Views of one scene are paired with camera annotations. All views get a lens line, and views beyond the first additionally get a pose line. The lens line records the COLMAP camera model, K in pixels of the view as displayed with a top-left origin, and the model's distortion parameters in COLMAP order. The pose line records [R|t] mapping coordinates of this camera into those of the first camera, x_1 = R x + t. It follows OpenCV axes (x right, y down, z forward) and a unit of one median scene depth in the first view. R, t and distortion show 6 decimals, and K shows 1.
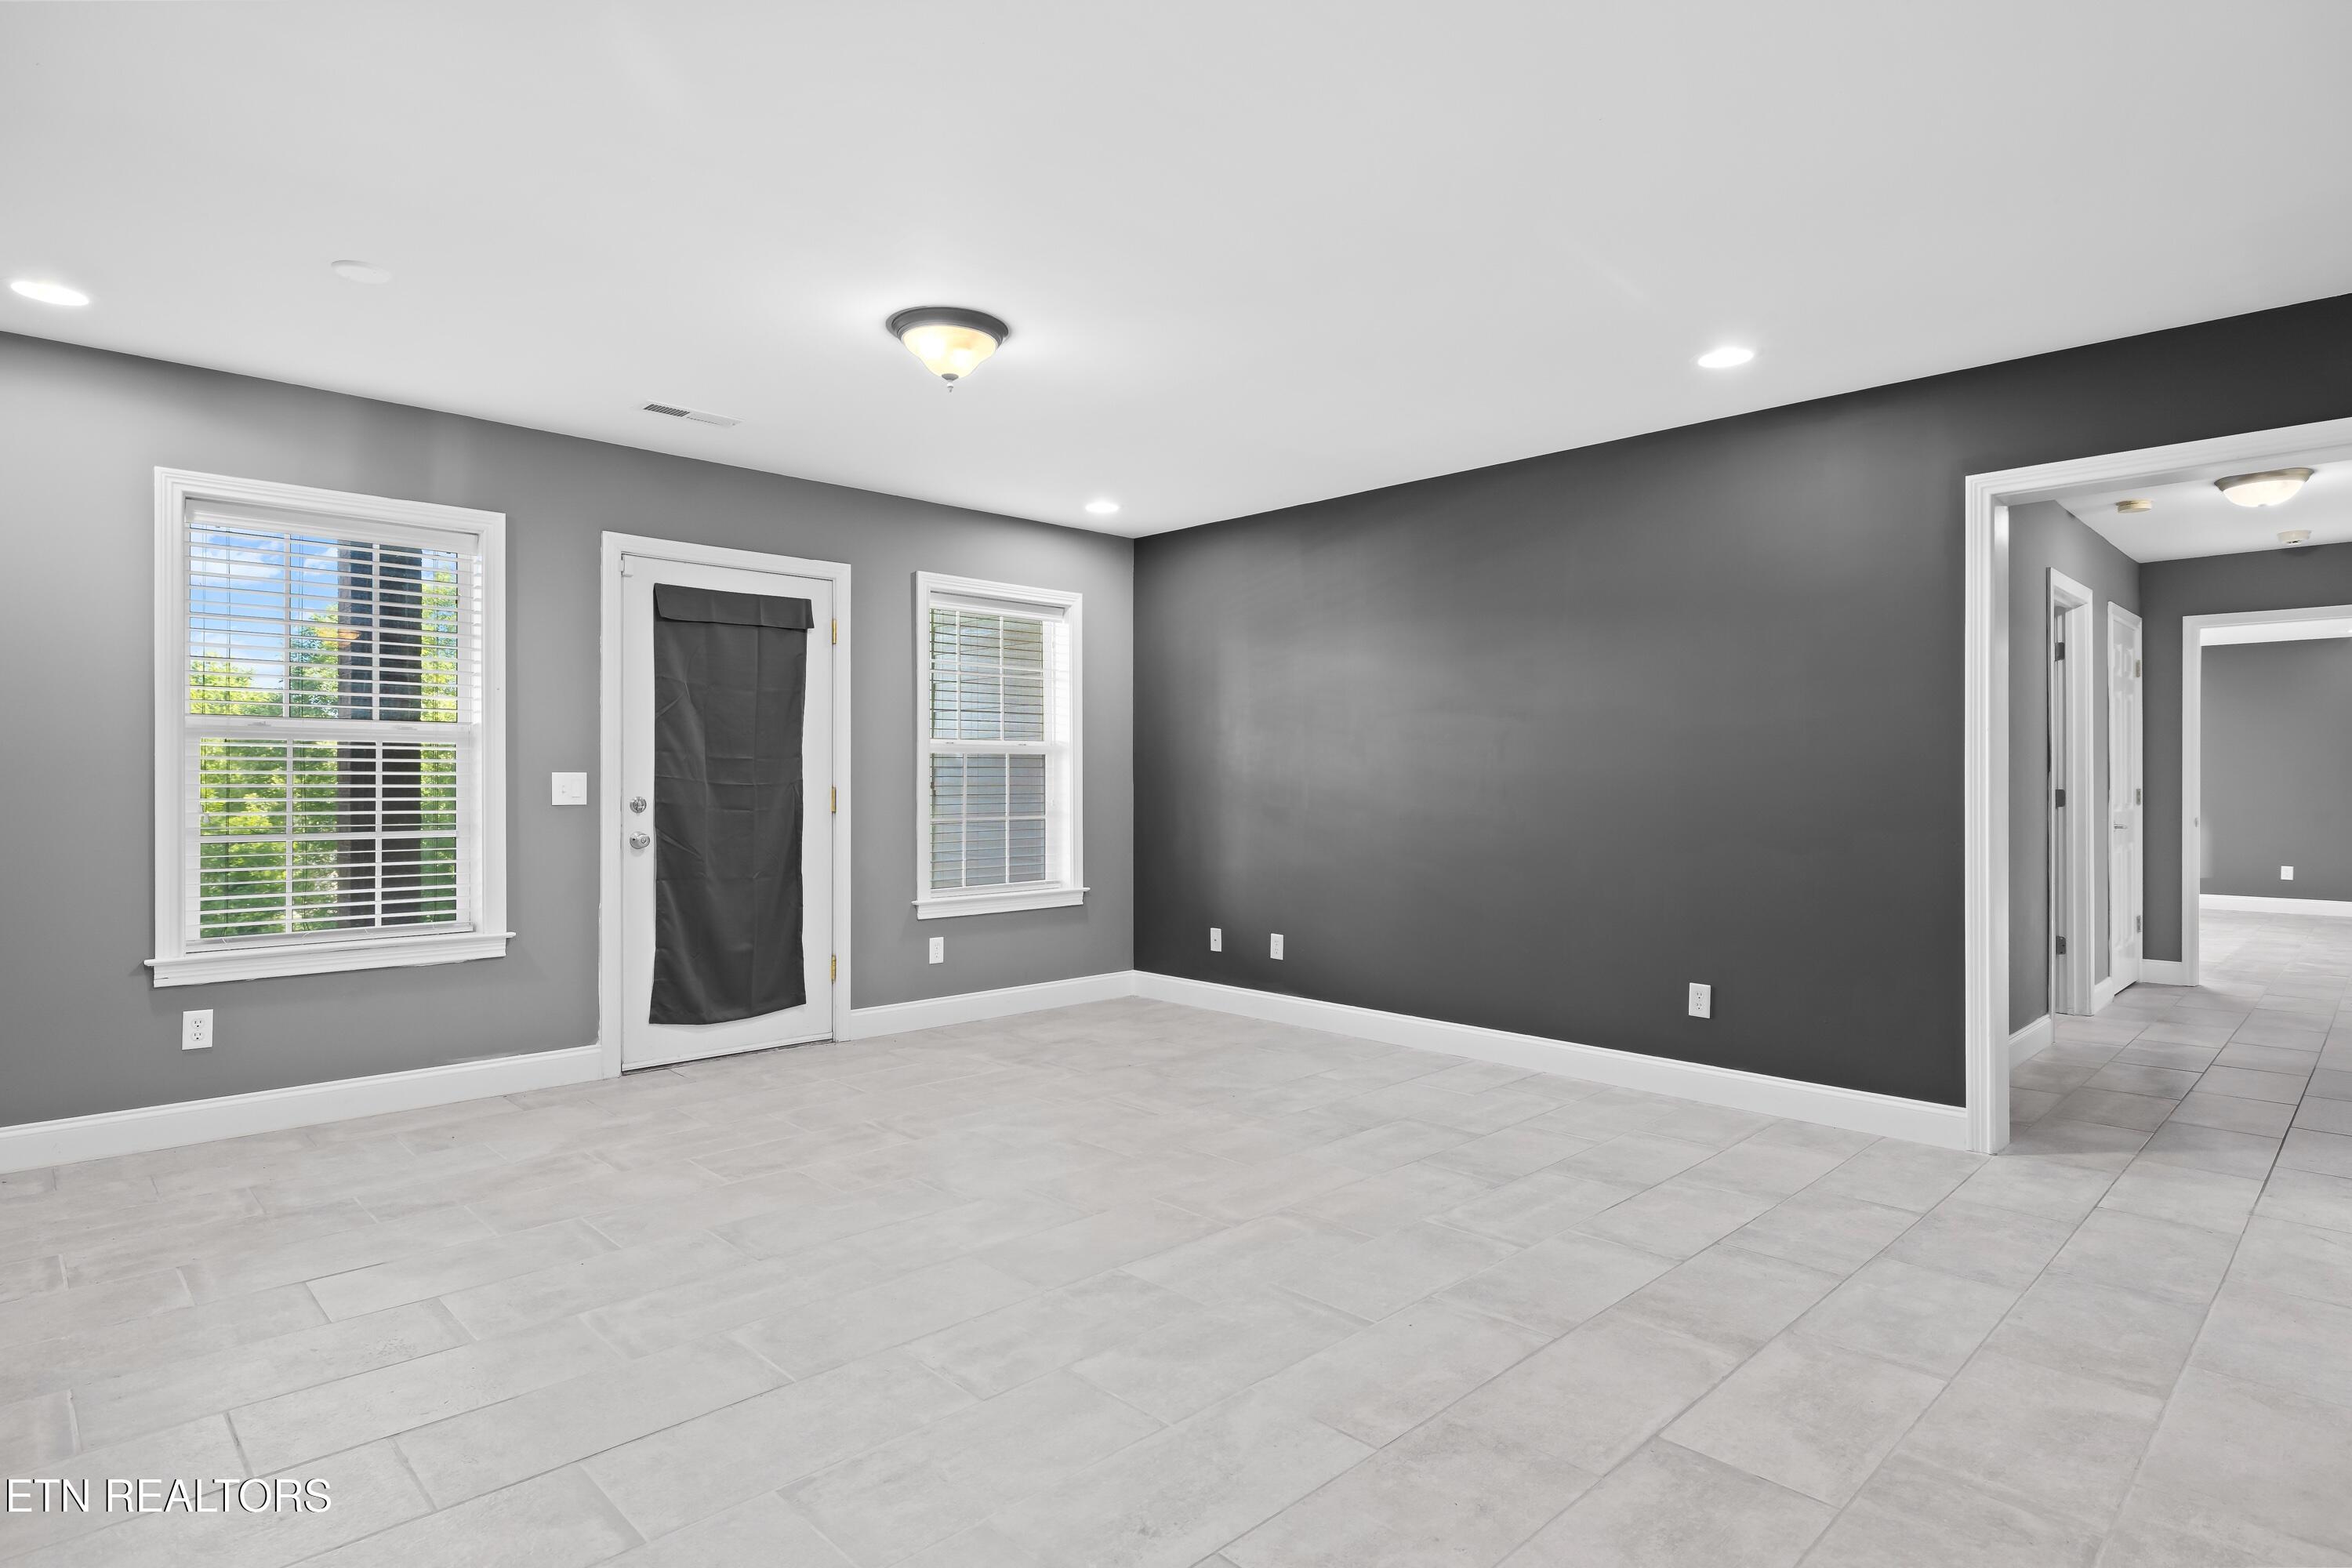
lens RADIAL K [[1243.0, 0, 1165.6], [0, 1243.0, 776.3], [0, 0, 1]] dist [0.005746, -0.000298]
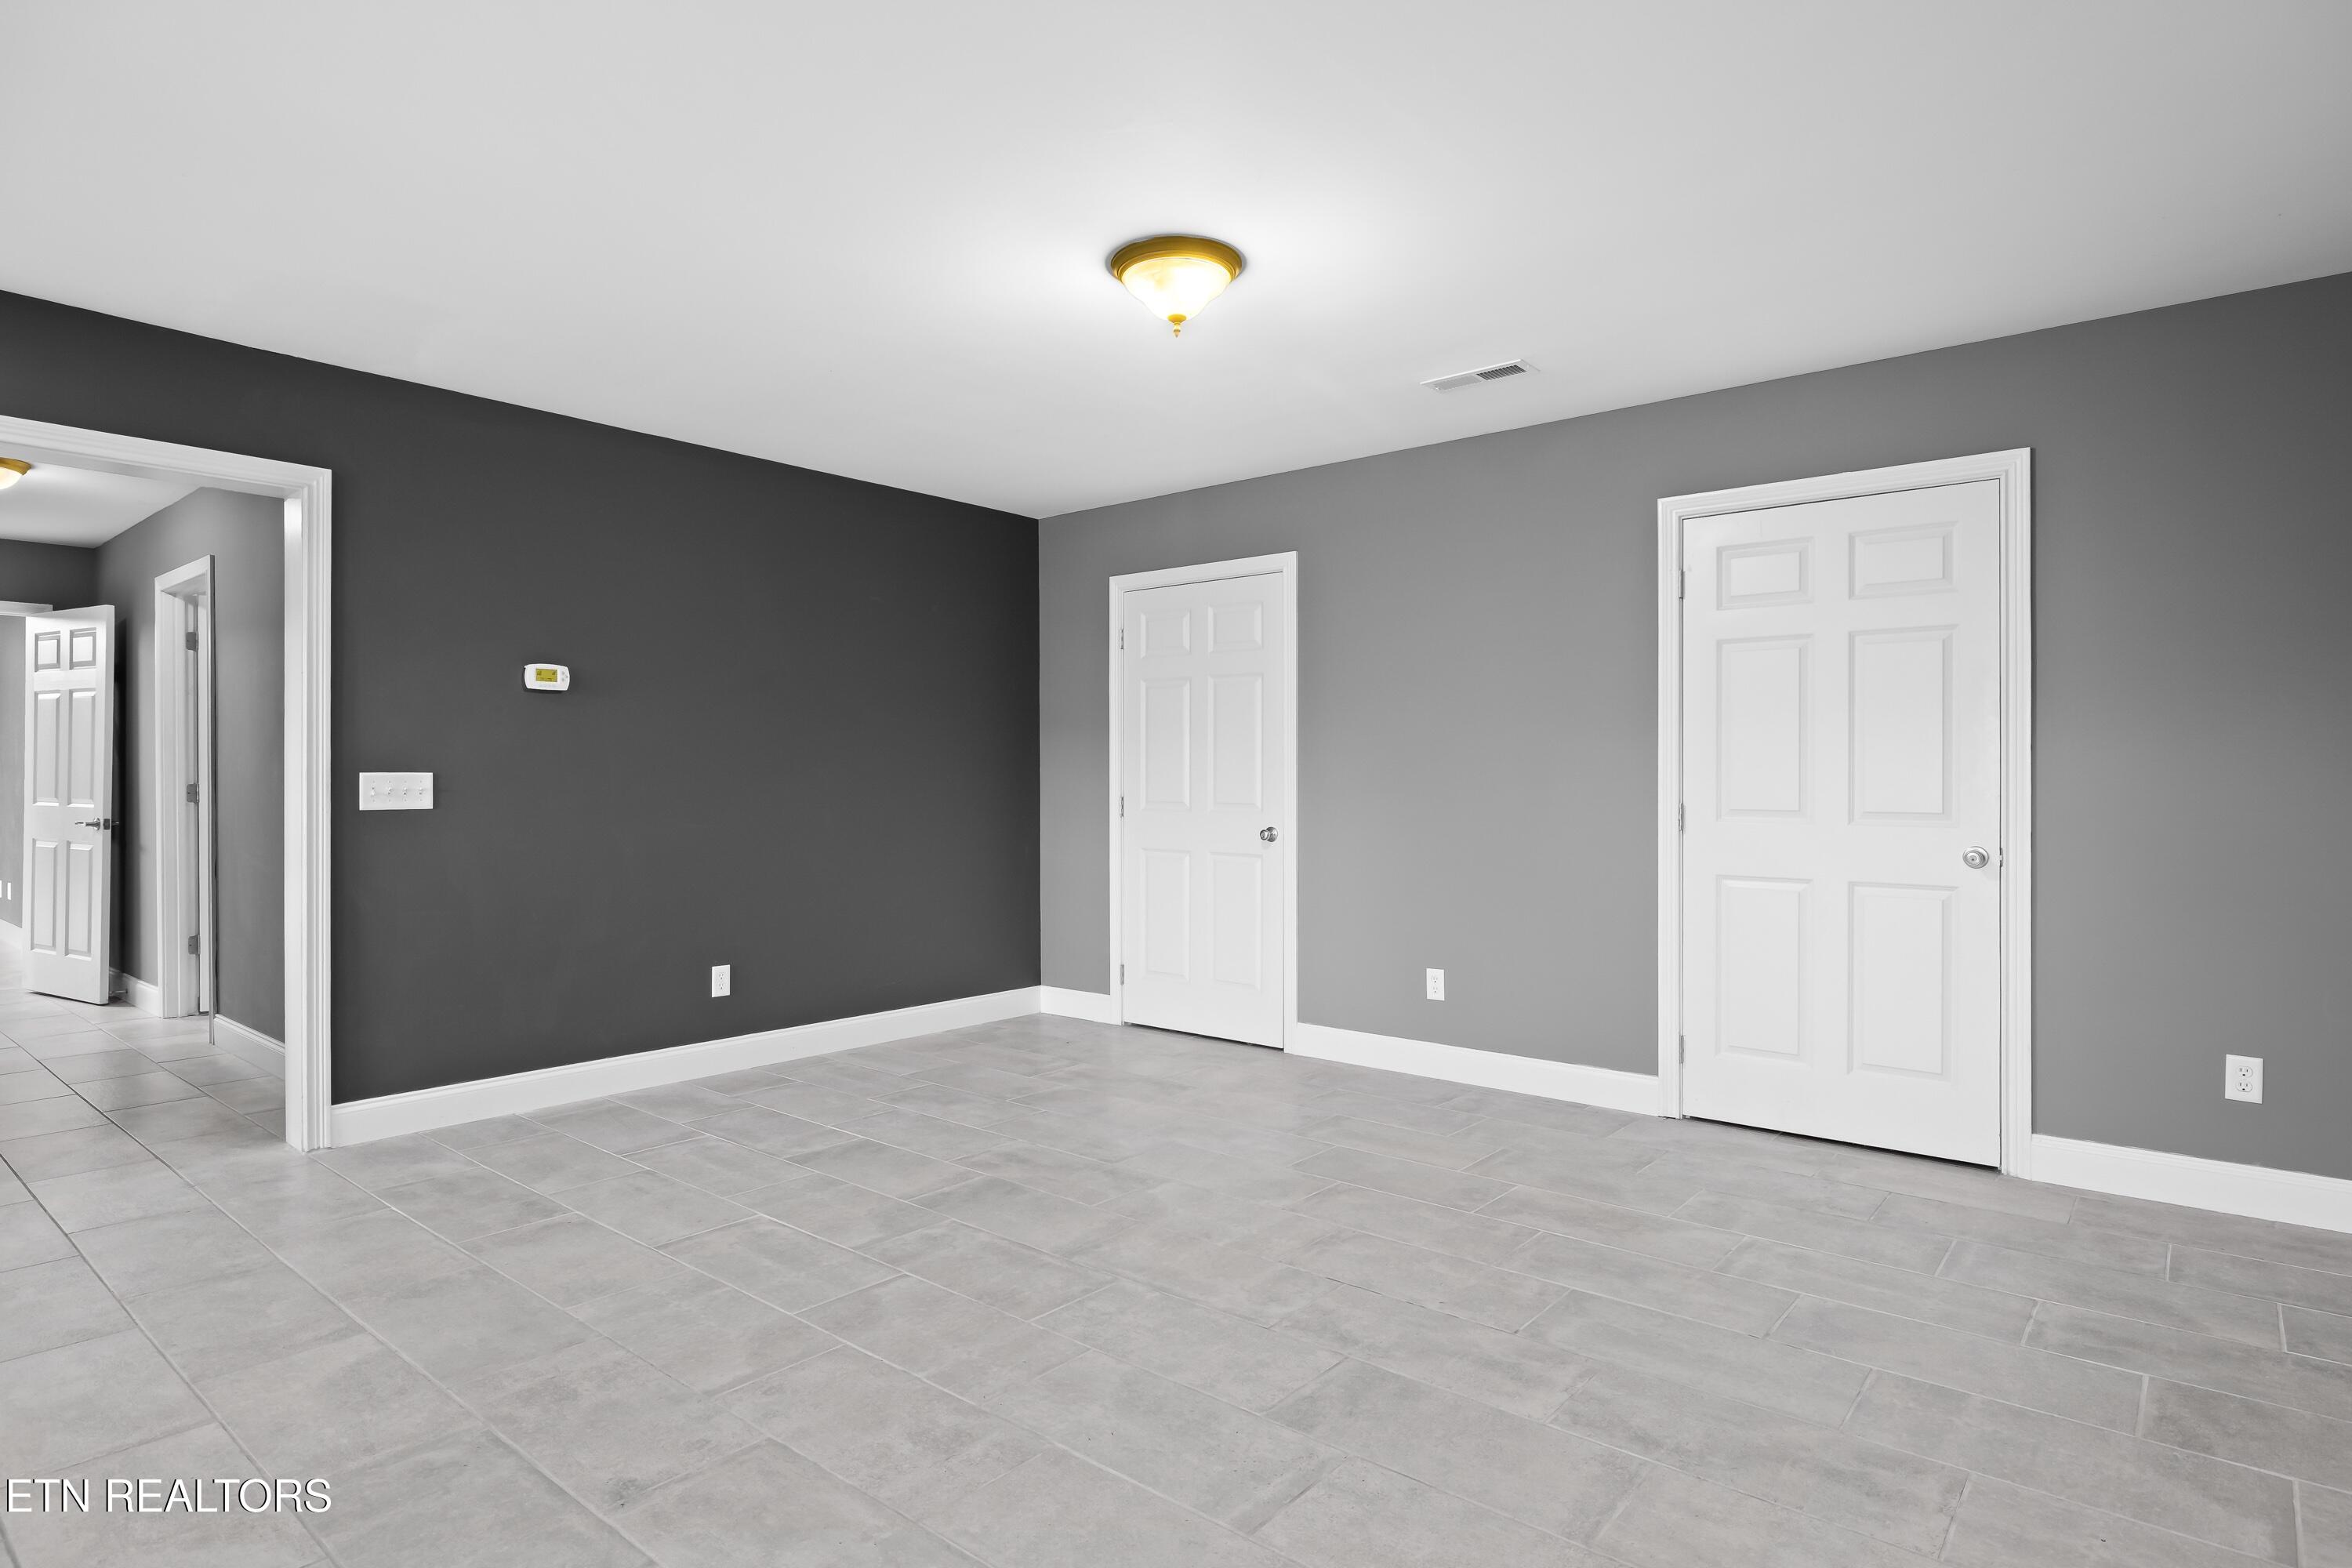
lens RADIAL K [[1243.0, 0, 1186.5], [0, 1243.0, 791.3], [0, 0, 1]] dist [0.005746, -0.000298]
pose [[-0.094478, -0.011202, 0.995464, -0.323602], [-0.005786, 0.999926, 0.010703, 0.000328], [-0.995510, -0.004749, -0.094536, 0.329105]]
